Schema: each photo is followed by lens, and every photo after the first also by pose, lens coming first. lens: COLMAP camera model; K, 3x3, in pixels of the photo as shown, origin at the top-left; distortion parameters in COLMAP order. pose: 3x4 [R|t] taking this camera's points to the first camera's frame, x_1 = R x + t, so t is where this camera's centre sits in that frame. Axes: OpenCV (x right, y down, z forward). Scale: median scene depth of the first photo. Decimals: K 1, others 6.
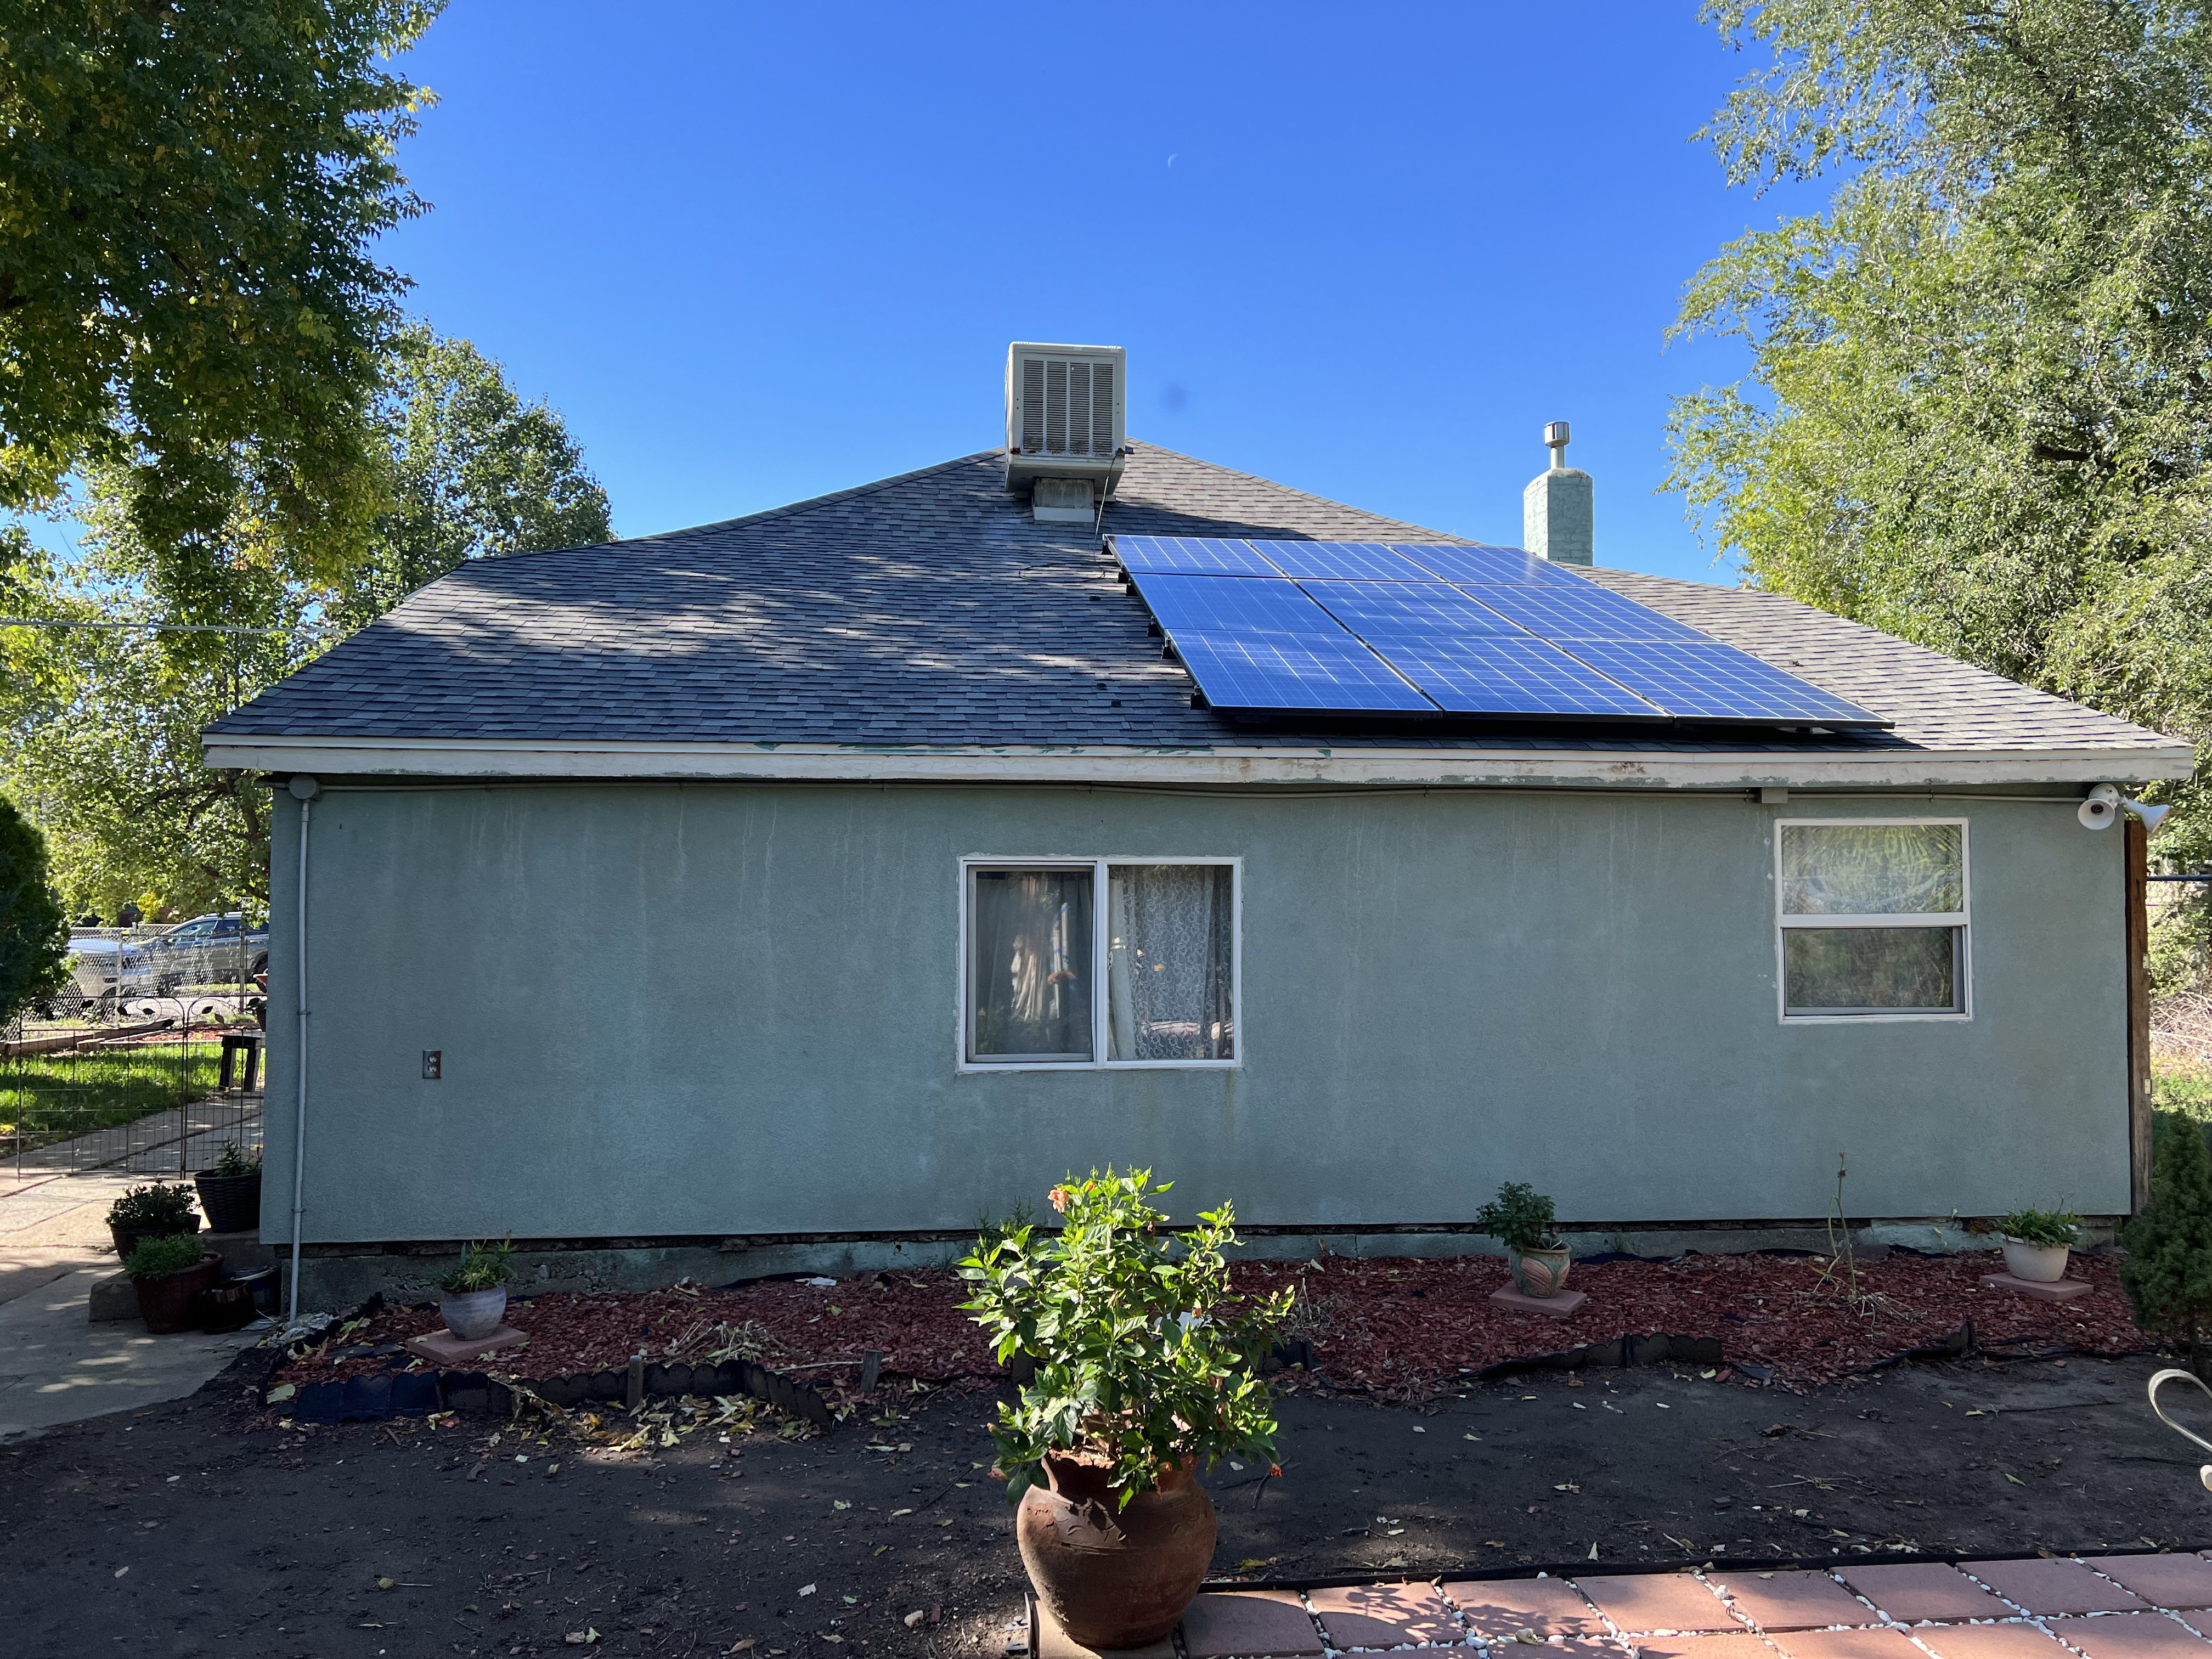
lens RADIAL K [[1648.3, 0, 1104.7], [0, 1648.3, 852.9], [0, 0, 1]] dist [0.050766, -0.040023]
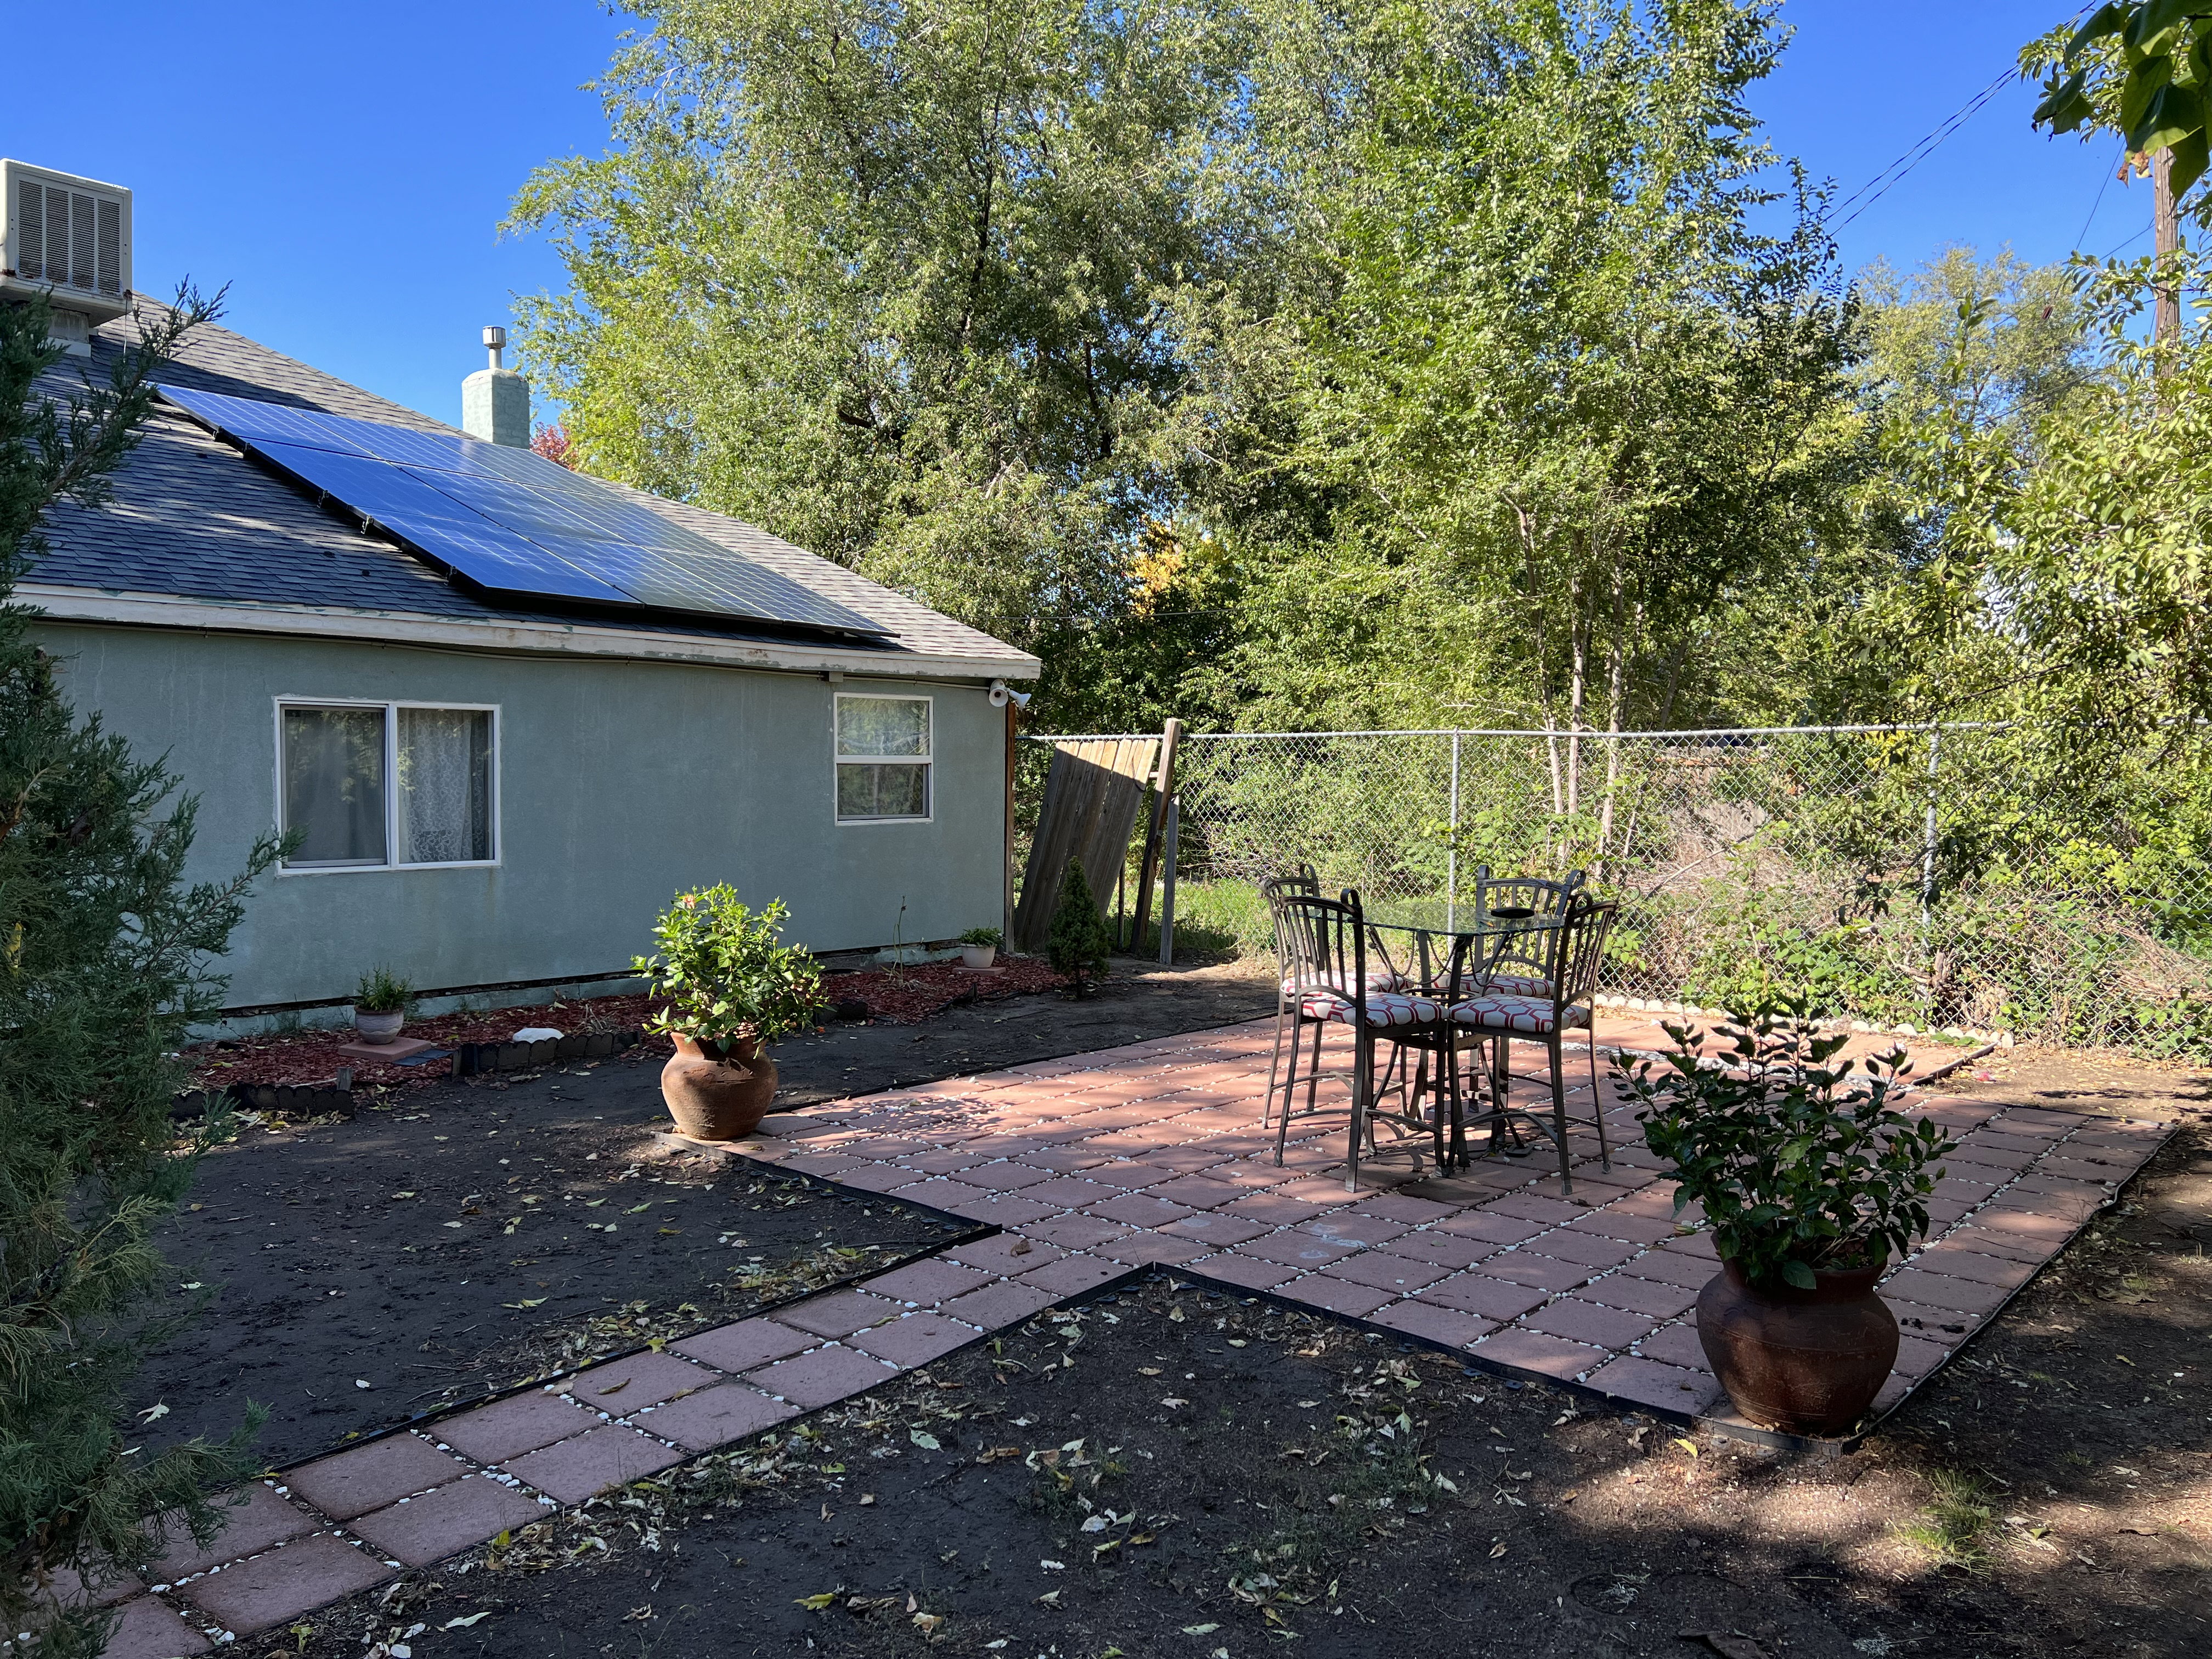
lens RADIAL K [[1648.3, 0, 1115.3], [0, 1648.3, 825.8], [0, 0, 1]] dist [0.050766, -0.040023]
pose [[0.729123, -0.016769, 0.684177, -0.446362], [-0.027602, 0.998166, 0.053881, 0.013336], [-0.683826, -0.058171, 0.727323, -0.286646]]
